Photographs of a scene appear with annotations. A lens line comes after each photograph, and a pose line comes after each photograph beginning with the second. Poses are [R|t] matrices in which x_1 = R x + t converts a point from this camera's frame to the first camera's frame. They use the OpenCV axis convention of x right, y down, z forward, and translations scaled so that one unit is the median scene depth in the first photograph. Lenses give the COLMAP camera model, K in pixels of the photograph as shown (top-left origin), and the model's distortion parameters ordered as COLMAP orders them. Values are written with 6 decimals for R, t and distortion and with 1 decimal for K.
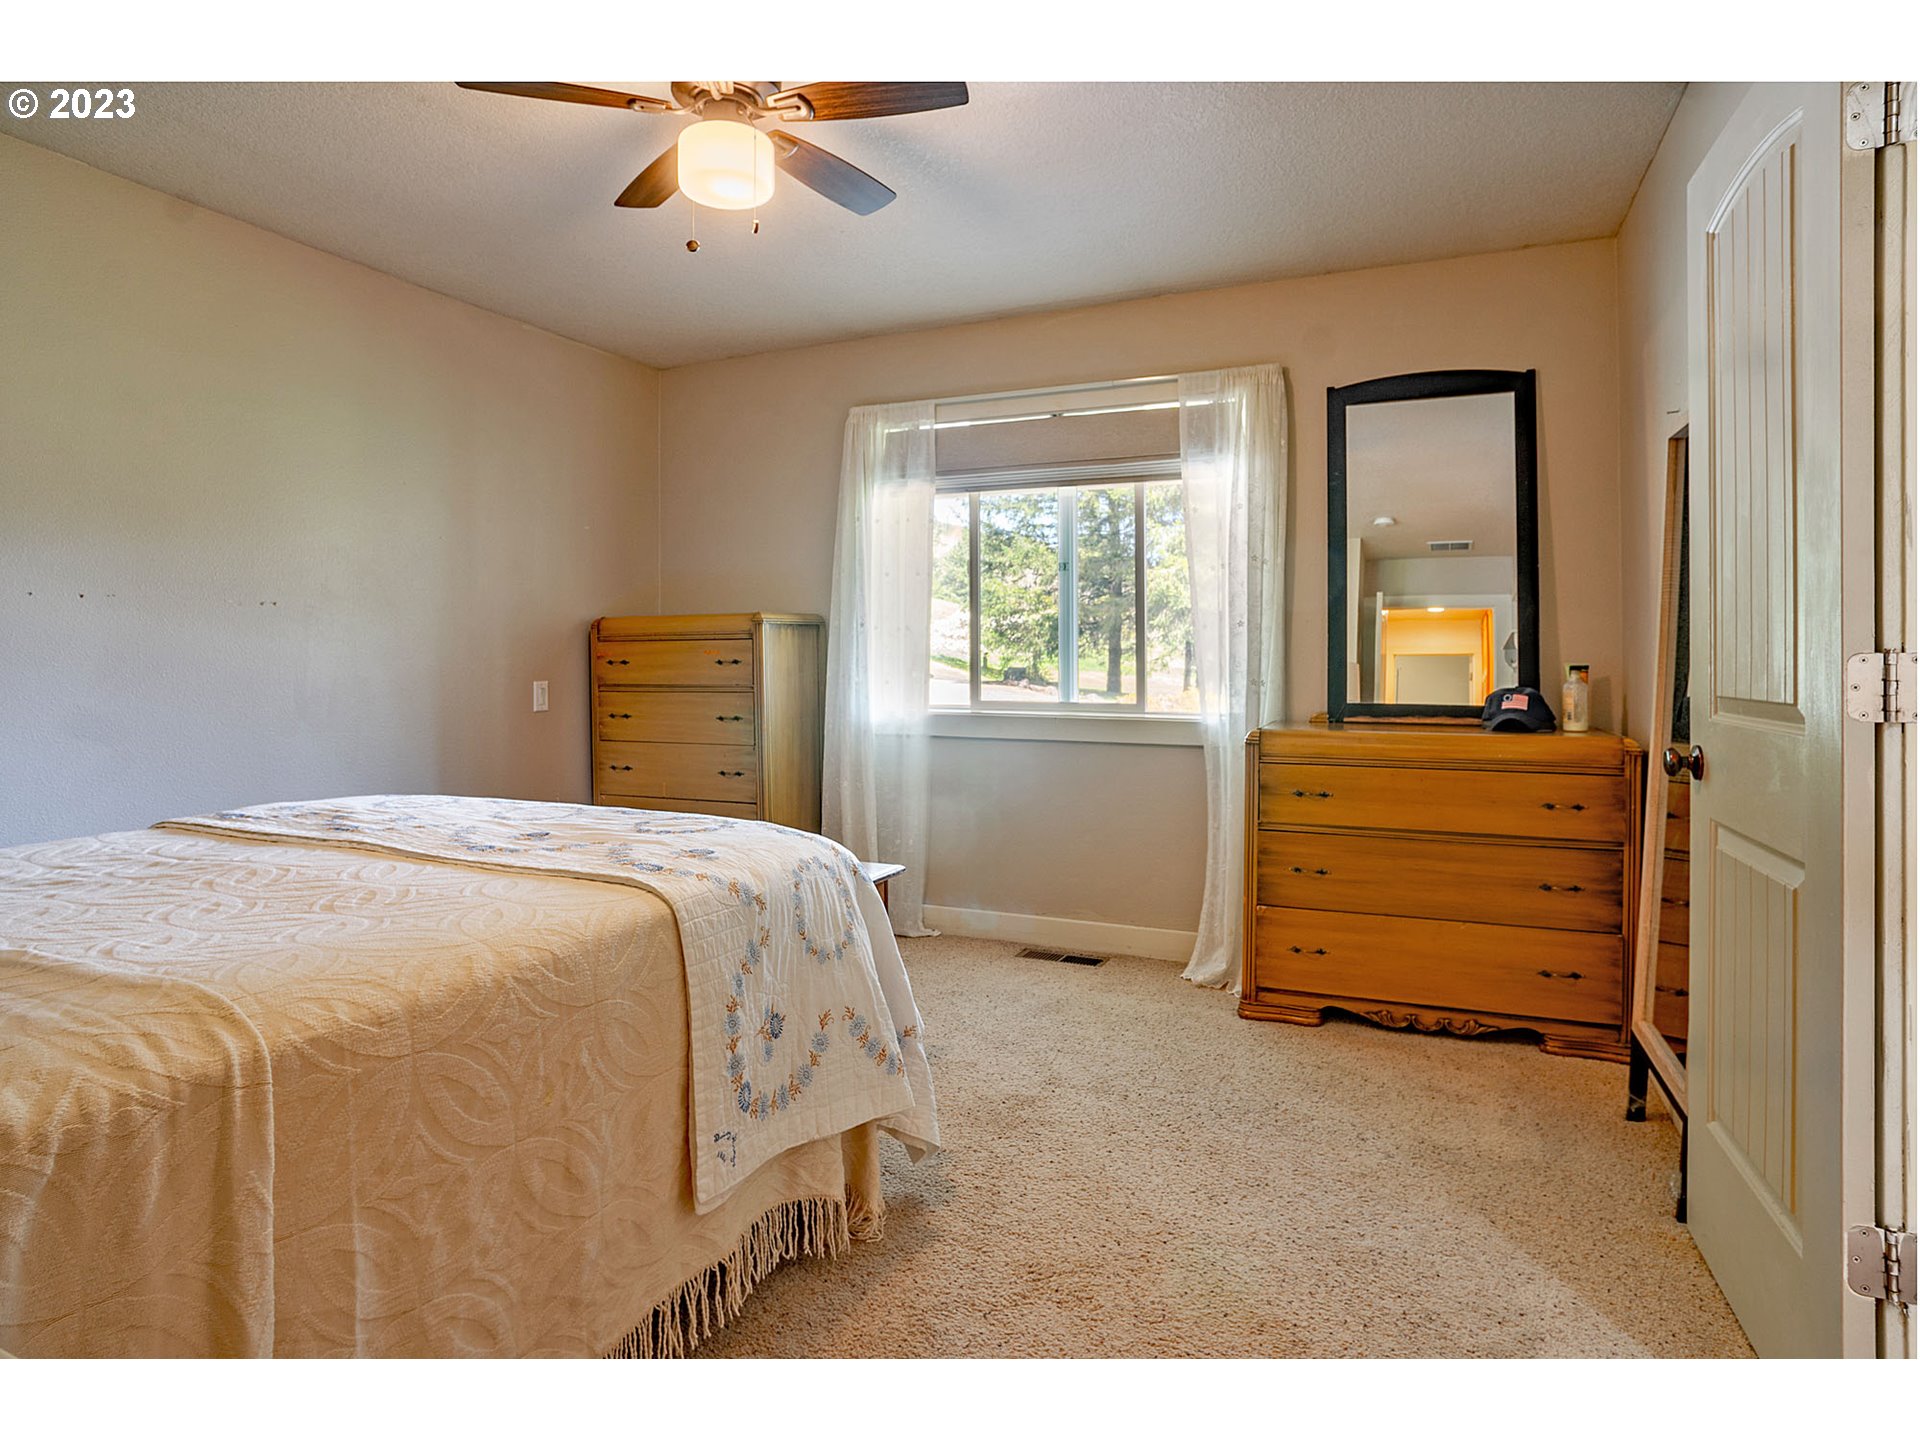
lens RADIAL K [[1066.8, 0, 964.4], [0, 1066.8, 675.6], [0, 0, 1]] dist [-0.060198, 0.043932]
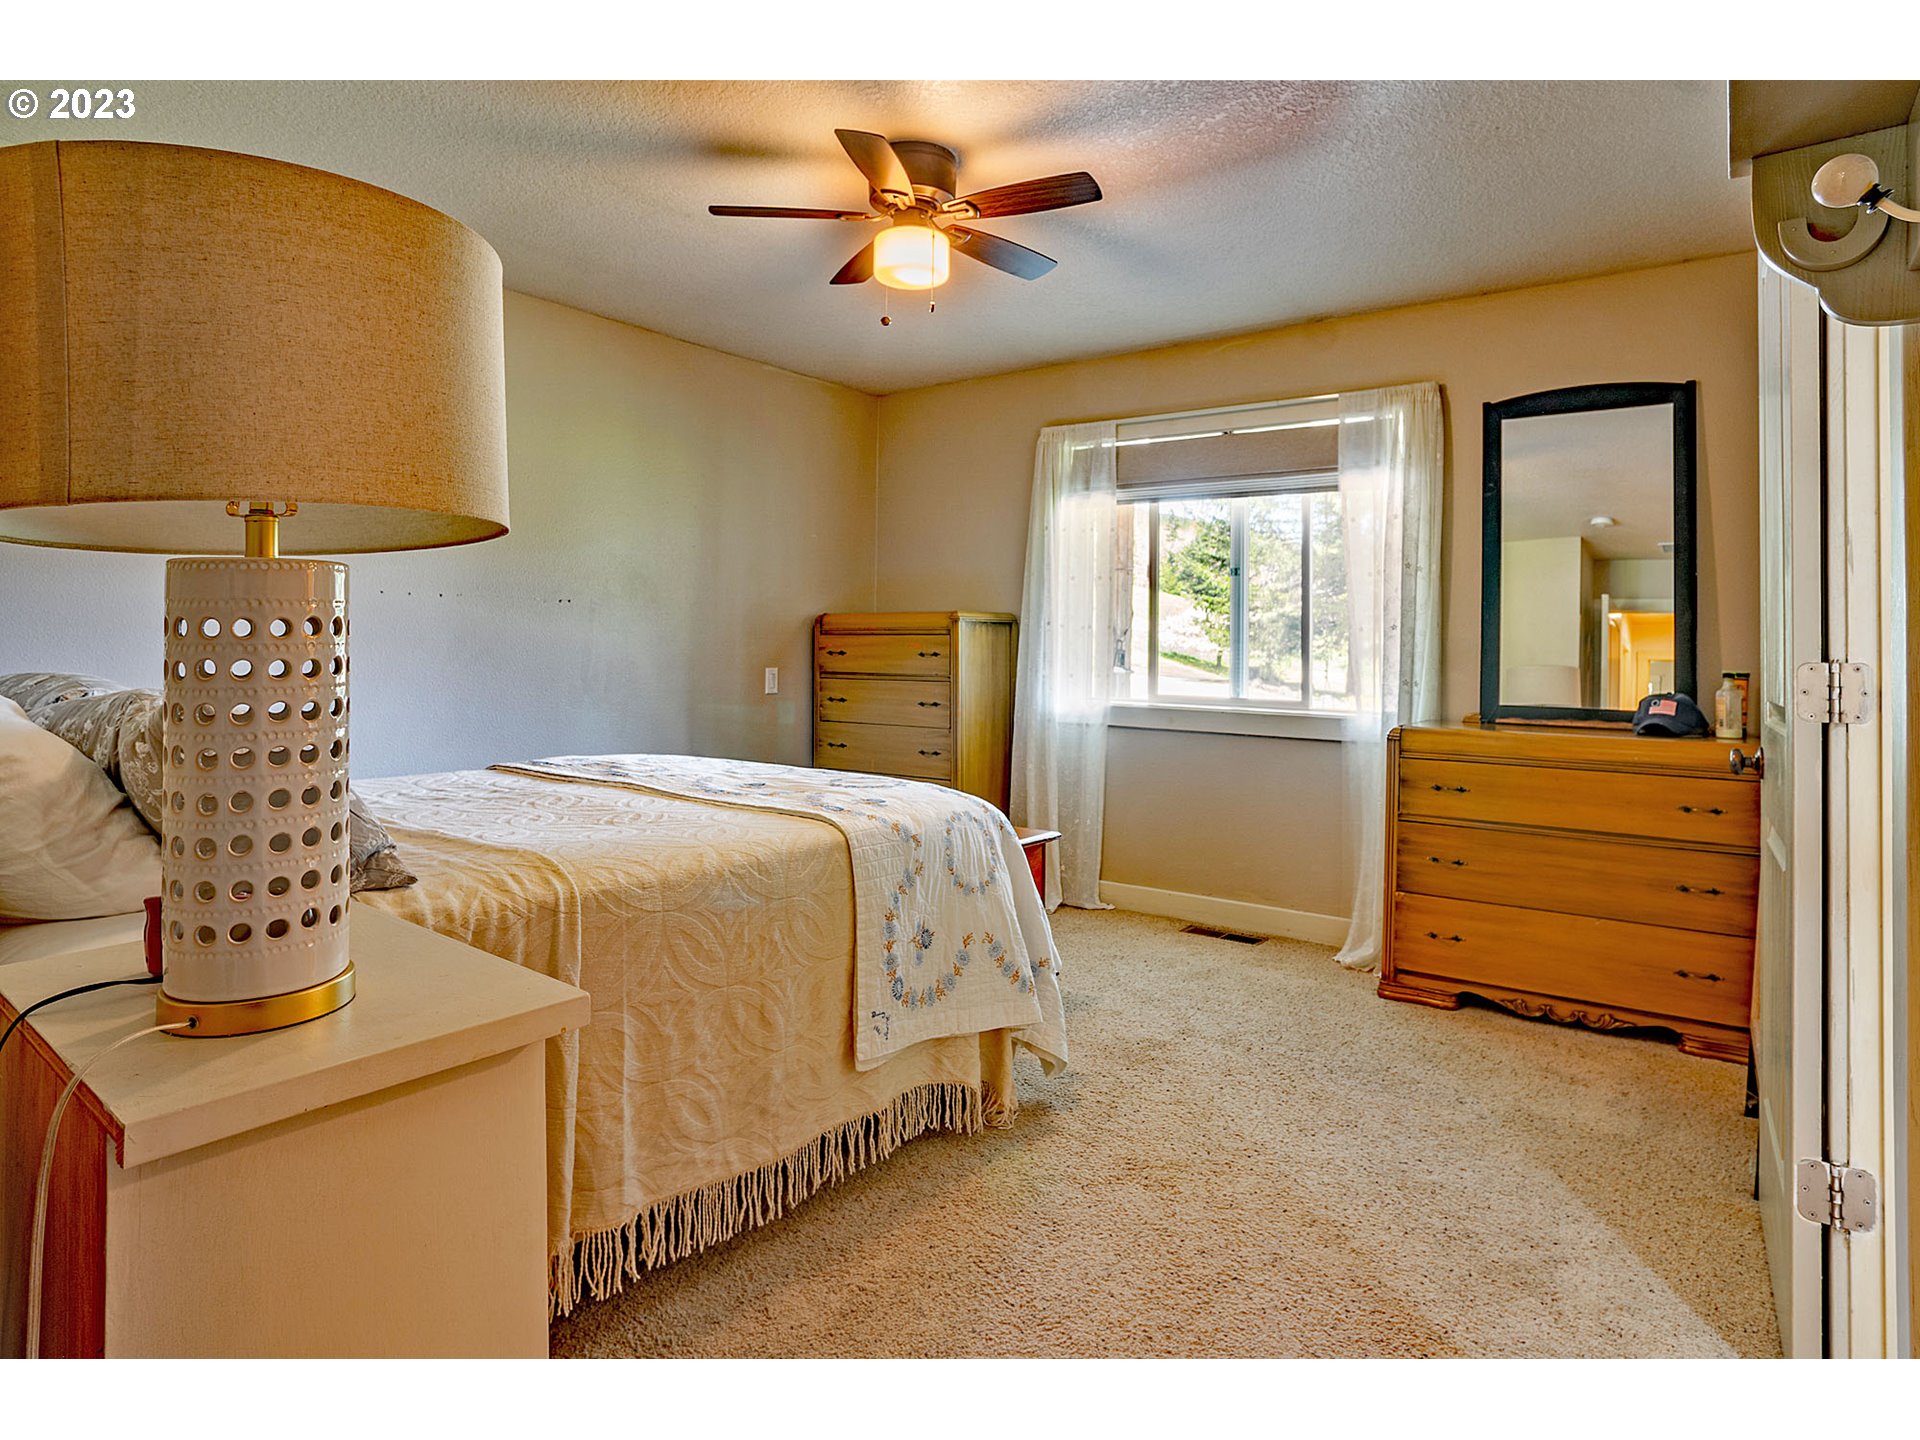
lens RADIAL K [[1079.5, 0, 967.5], [0, 1079.5, 646.4], [0, 0, 1]] dist [-0.052361, 0.054320]
pose [[0.977192, 0.017167, -0.211665, 0.120136], [-0.022065, 0.999540, -0.020799, 0.003574], [0.211210, 0.024995, 0.977121, -0.229414]]
